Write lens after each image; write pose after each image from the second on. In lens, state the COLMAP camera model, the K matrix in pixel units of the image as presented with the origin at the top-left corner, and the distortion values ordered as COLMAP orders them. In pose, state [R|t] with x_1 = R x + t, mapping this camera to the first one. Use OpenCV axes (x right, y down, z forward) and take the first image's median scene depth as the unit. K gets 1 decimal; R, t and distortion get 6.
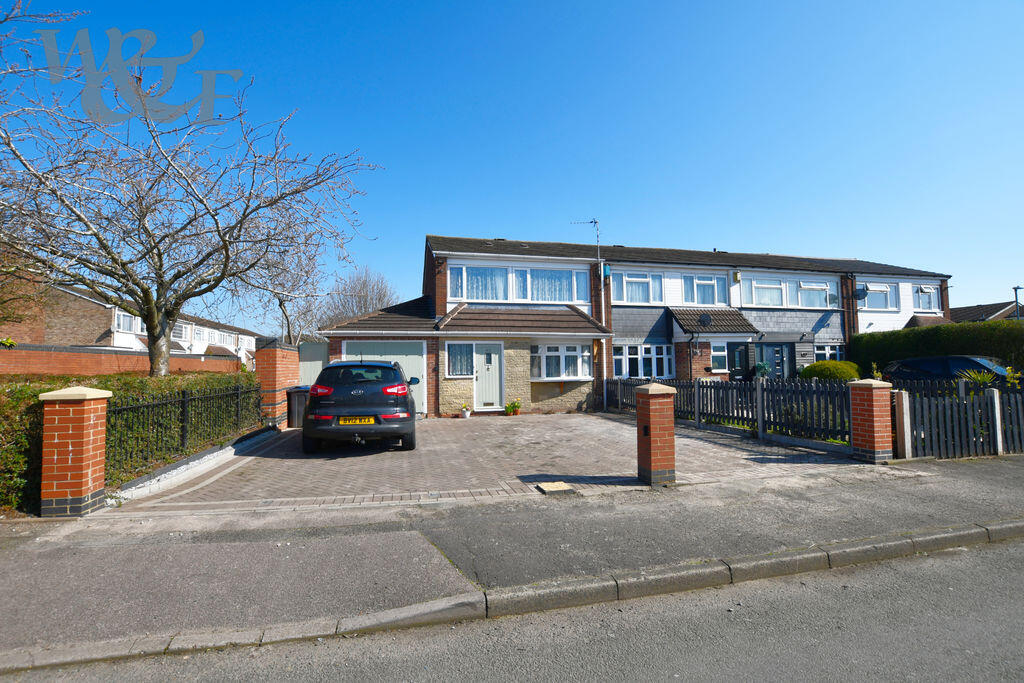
lens RADIAL K [[451.8, 0, 507.4], [0, 451.8, 342.1], [0, 0, 1]] dist [-0.032832, 0.003801]
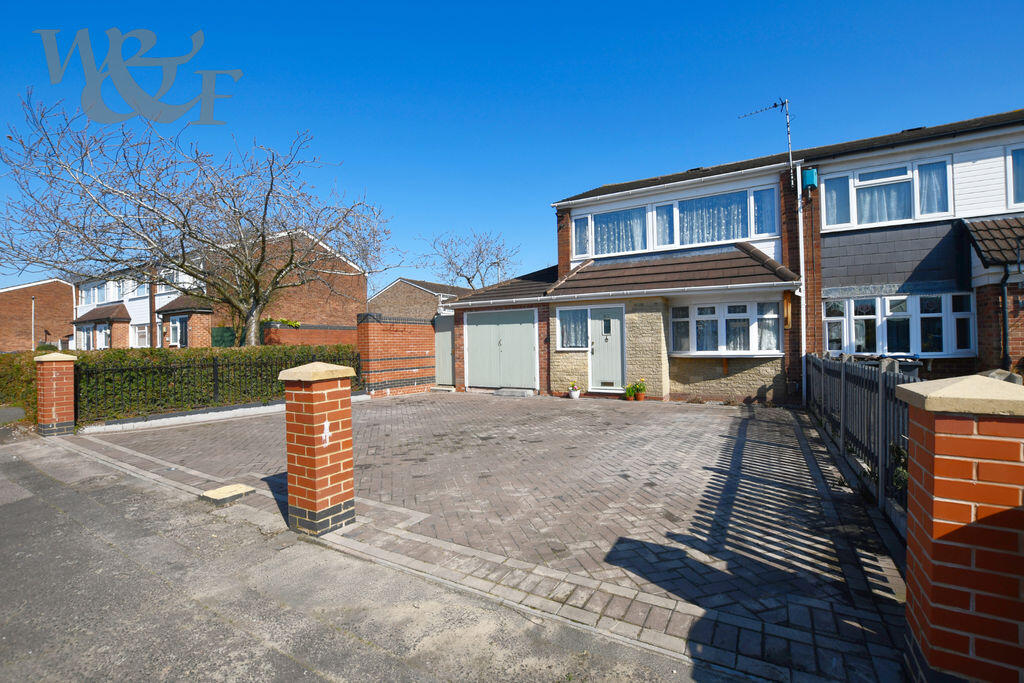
lens RADIAL K [[451.8, 0, 507.6], [0, 451.8, 342.2], [0, 0, 1]] dist [-0.032832, 0.003801]
pose [[0.725372, -0.000048, -0.688357, 0.349626], [0.043730, 0.997983, 0.046012, 0.018349], [0.686967, -0.063477, 0.723911, 0.284226]]
